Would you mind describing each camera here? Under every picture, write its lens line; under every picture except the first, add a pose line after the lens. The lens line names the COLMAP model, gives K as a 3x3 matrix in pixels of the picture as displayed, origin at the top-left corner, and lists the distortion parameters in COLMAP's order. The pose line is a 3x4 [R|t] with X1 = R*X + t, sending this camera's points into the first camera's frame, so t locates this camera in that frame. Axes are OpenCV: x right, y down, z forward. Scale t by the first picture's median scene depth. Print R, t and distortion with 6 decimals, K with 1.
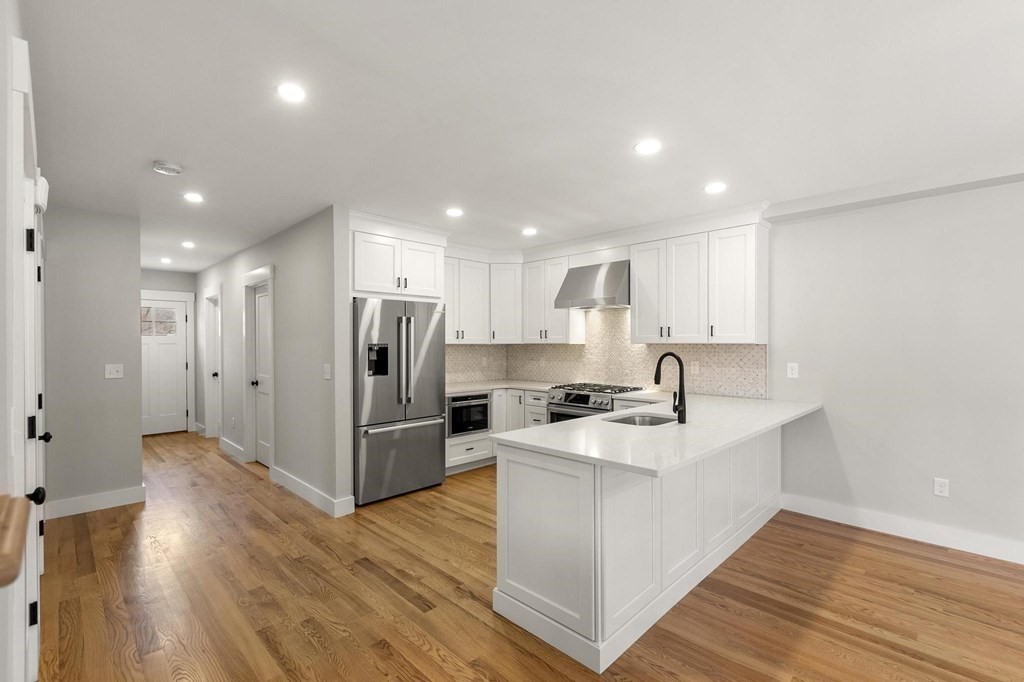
lens RADIAL K [[456.5, 0, 512.0], [0, 456.5, 341.0], [0, 0, 1]] dist [-0.000807, 0.000075]
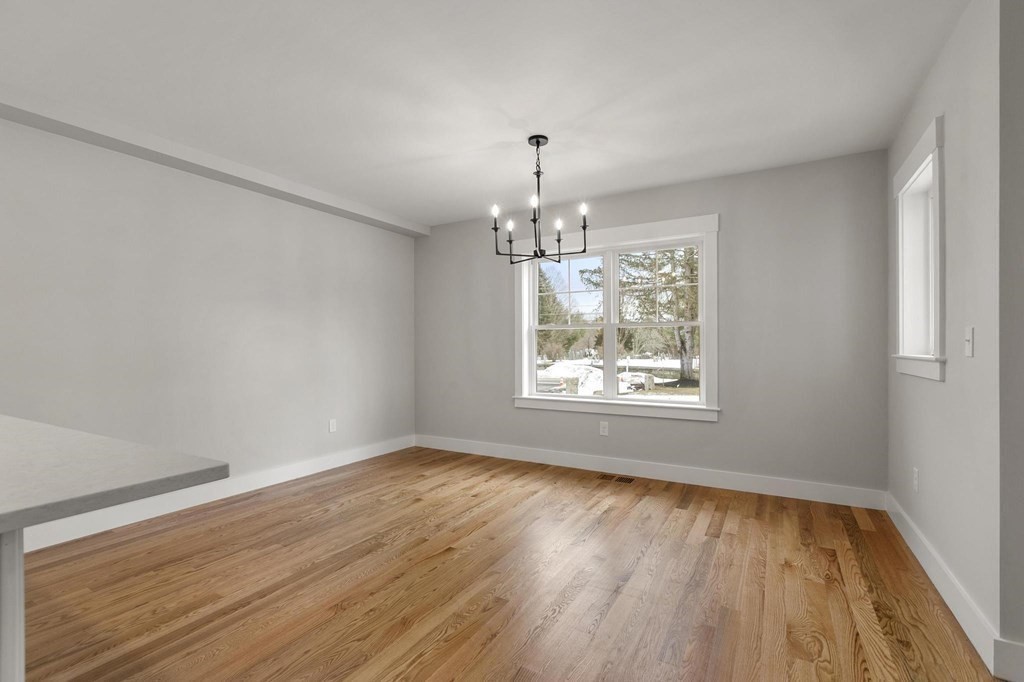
lens RADIAL K [[456.5, 0, 512.0], [0, 456.5, 341.0], [0, 0, 1]] dist [-0.000807, 0.000075]
pose [[-0.257397, 0.011464, 0.966238, -0.181255], [-0.003523, 0.999912, -0.012802, 0.081662], [-0.966299, -0.006699, -0.257334, 0.487182]]
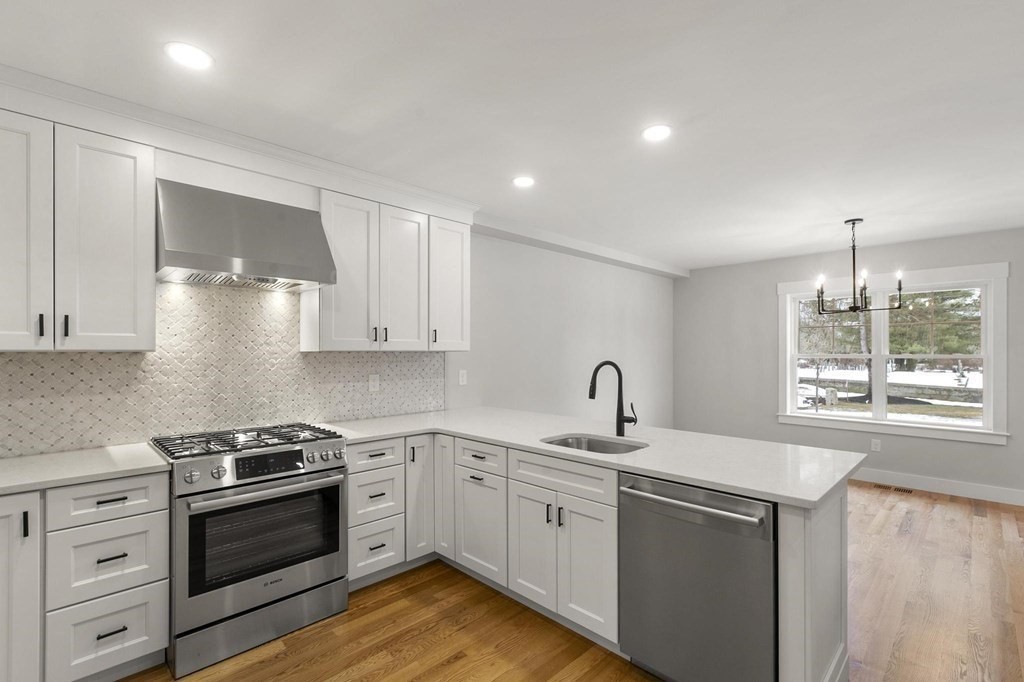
lens RADIAL K [[464.6, 0, 512.9], [0, 464.6, 347.2], [0, 0, 1]] dist [0.000791, 0.000268]
pose [[-0.004753, 0.007939, 0.999957, -0.542998], [-0.007030, 0.999944, -0.007972, 0.005154], [-0.999964, -0.007068, -0.004697, 1.138729]]
